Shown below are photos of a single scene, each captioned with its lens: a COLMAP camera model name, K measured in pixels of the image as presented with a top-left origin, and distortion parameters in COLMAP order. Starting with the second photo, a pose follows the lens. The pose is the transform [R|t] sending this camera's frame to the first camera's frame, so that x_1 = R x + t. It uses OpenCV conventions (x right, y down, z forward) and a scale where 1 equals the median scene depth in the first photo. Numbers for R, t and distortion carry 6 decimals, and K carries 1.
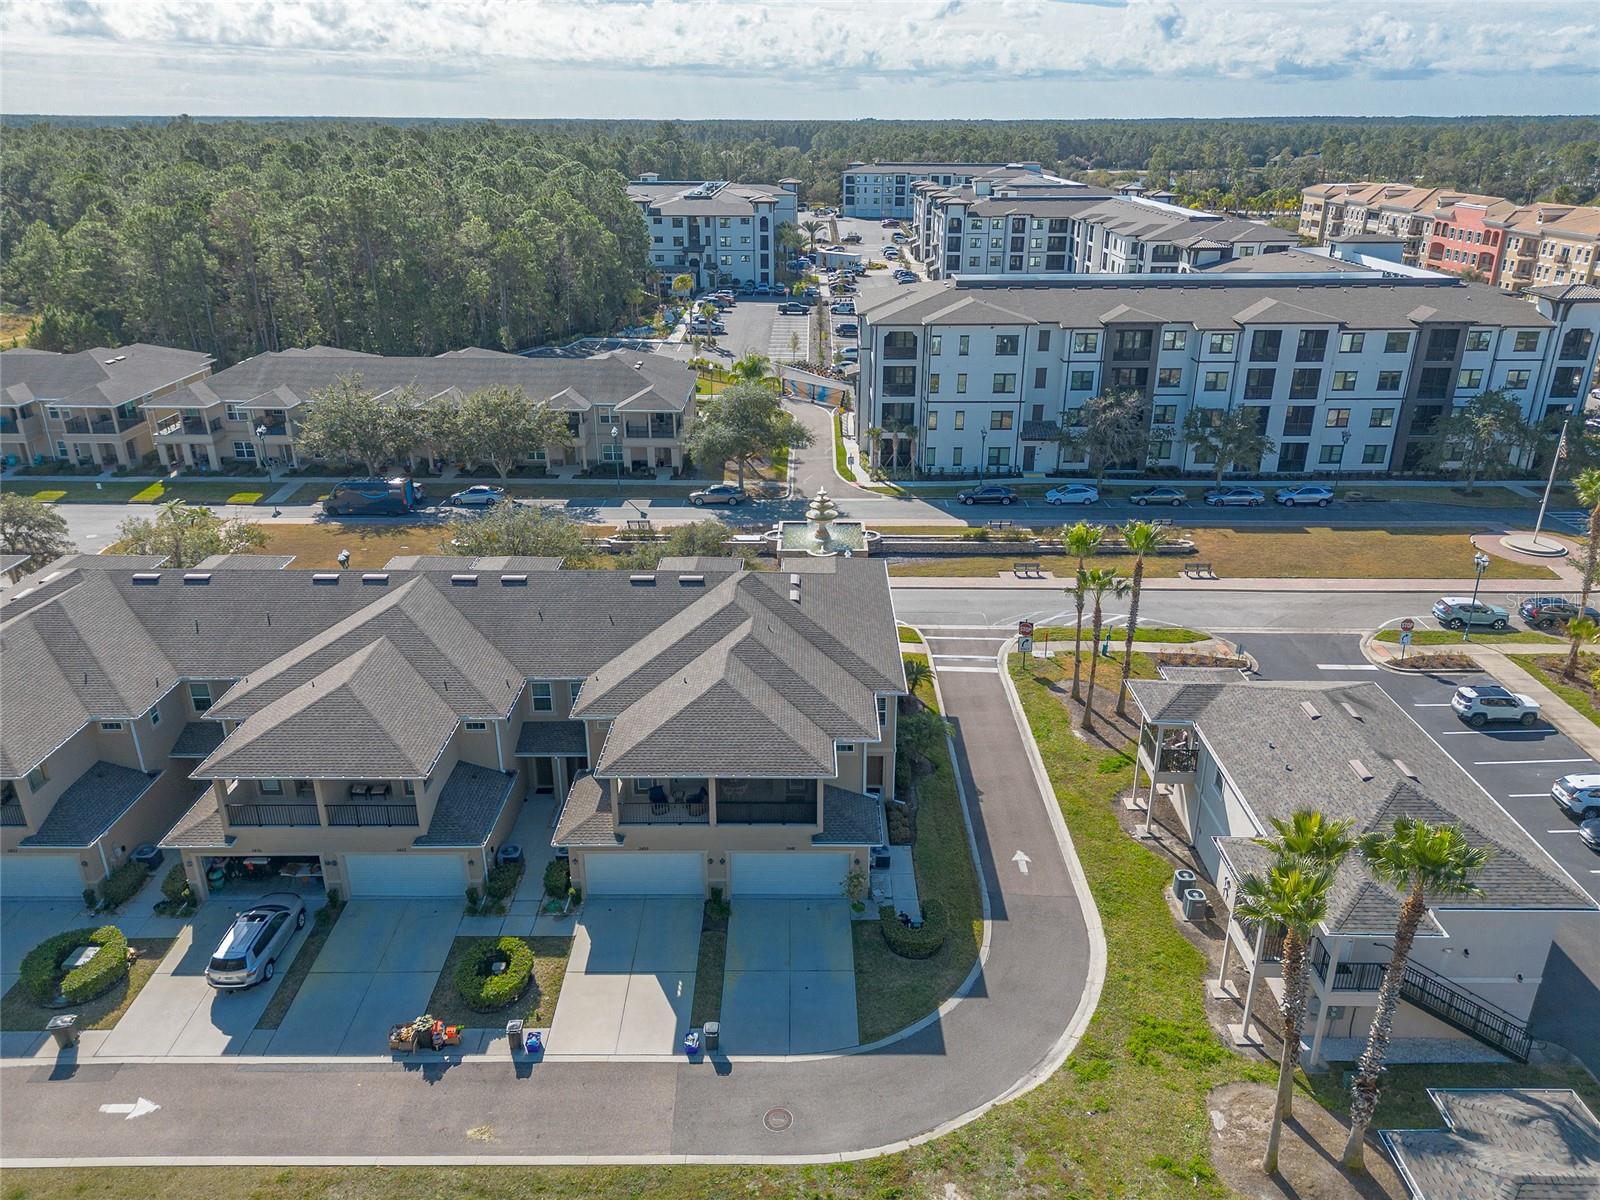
lens RADIAL K [[1135.9, 0, 806.8], [0, 1135.9, 605.5], [0, 0, 1]] dist [0.073811, -0.081101]
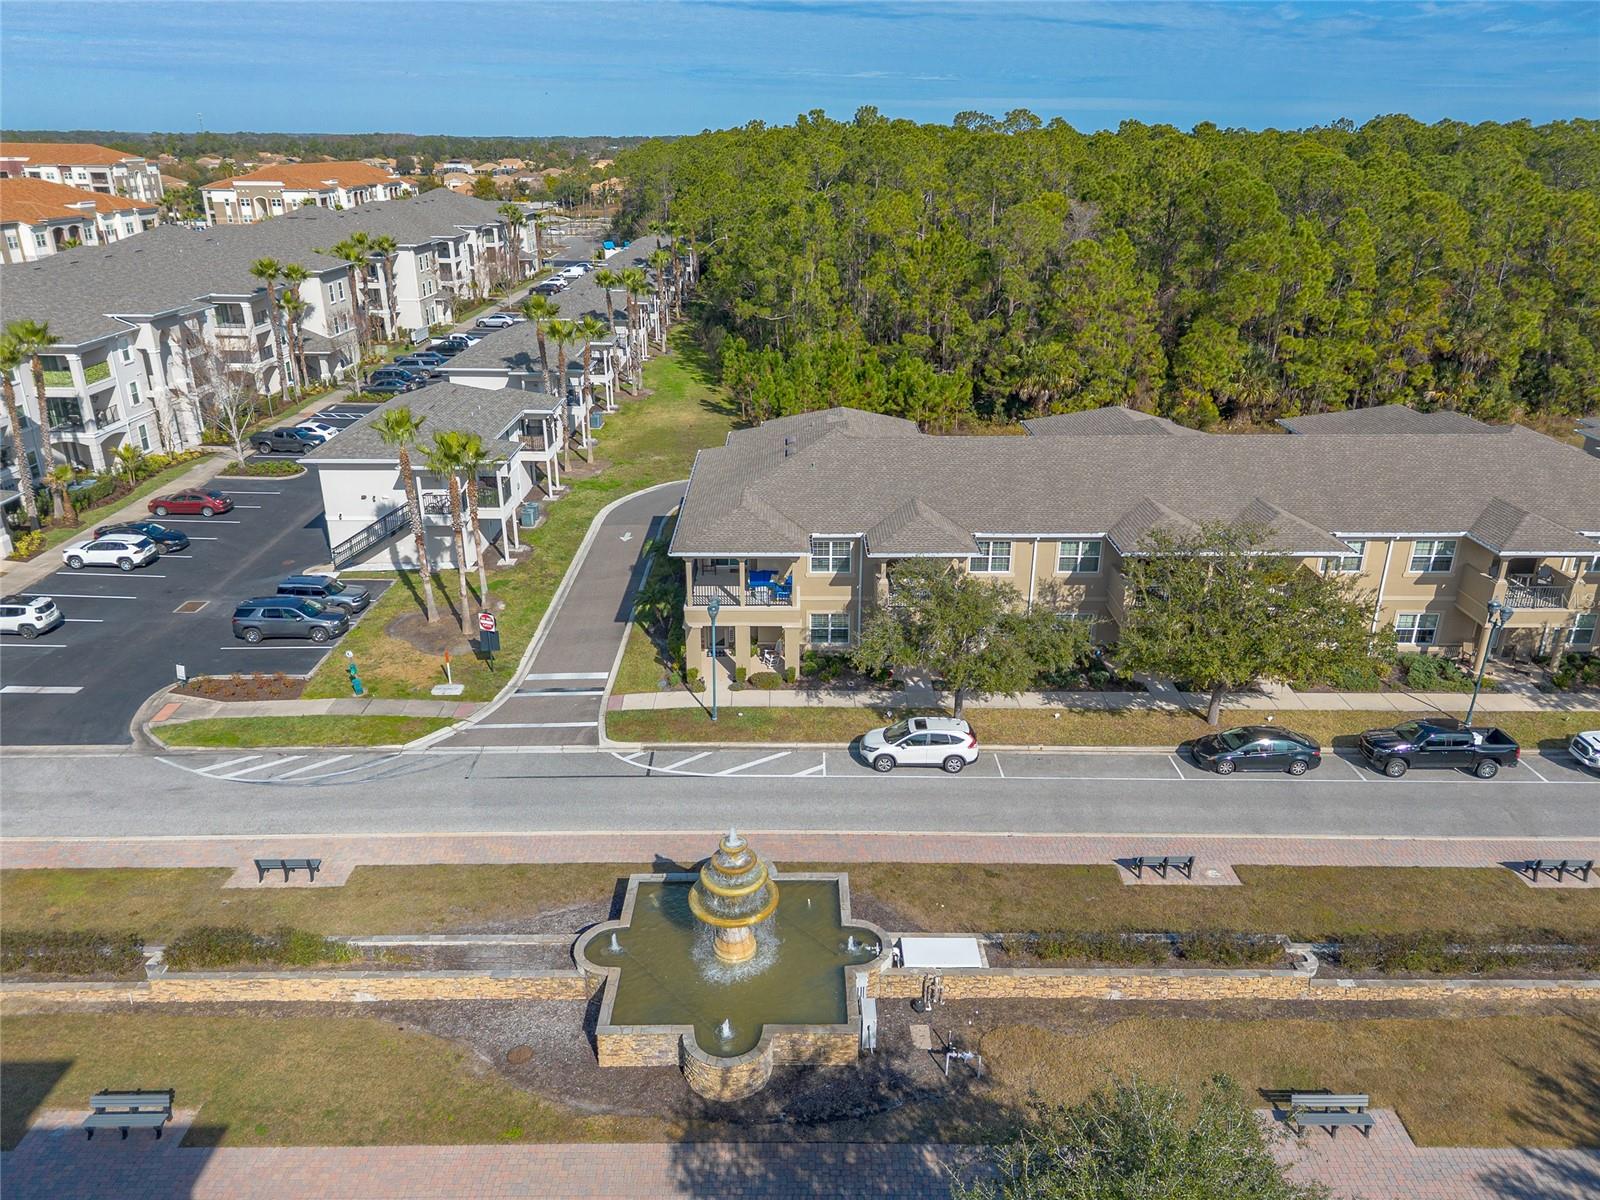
lens RADIAL K [[1135.1, 0, 796.1], [0, 1135.1, 598.6], [0, 0, 1]] dist [0.075173, -0.078383]
pose [[-0.999962, 0.001400, -0.008564, -0.003194], [-0.005038, 0.709804, 0.704381, -0.357309], [0.007065, 0.704398, -0.709770, 1.043466]]
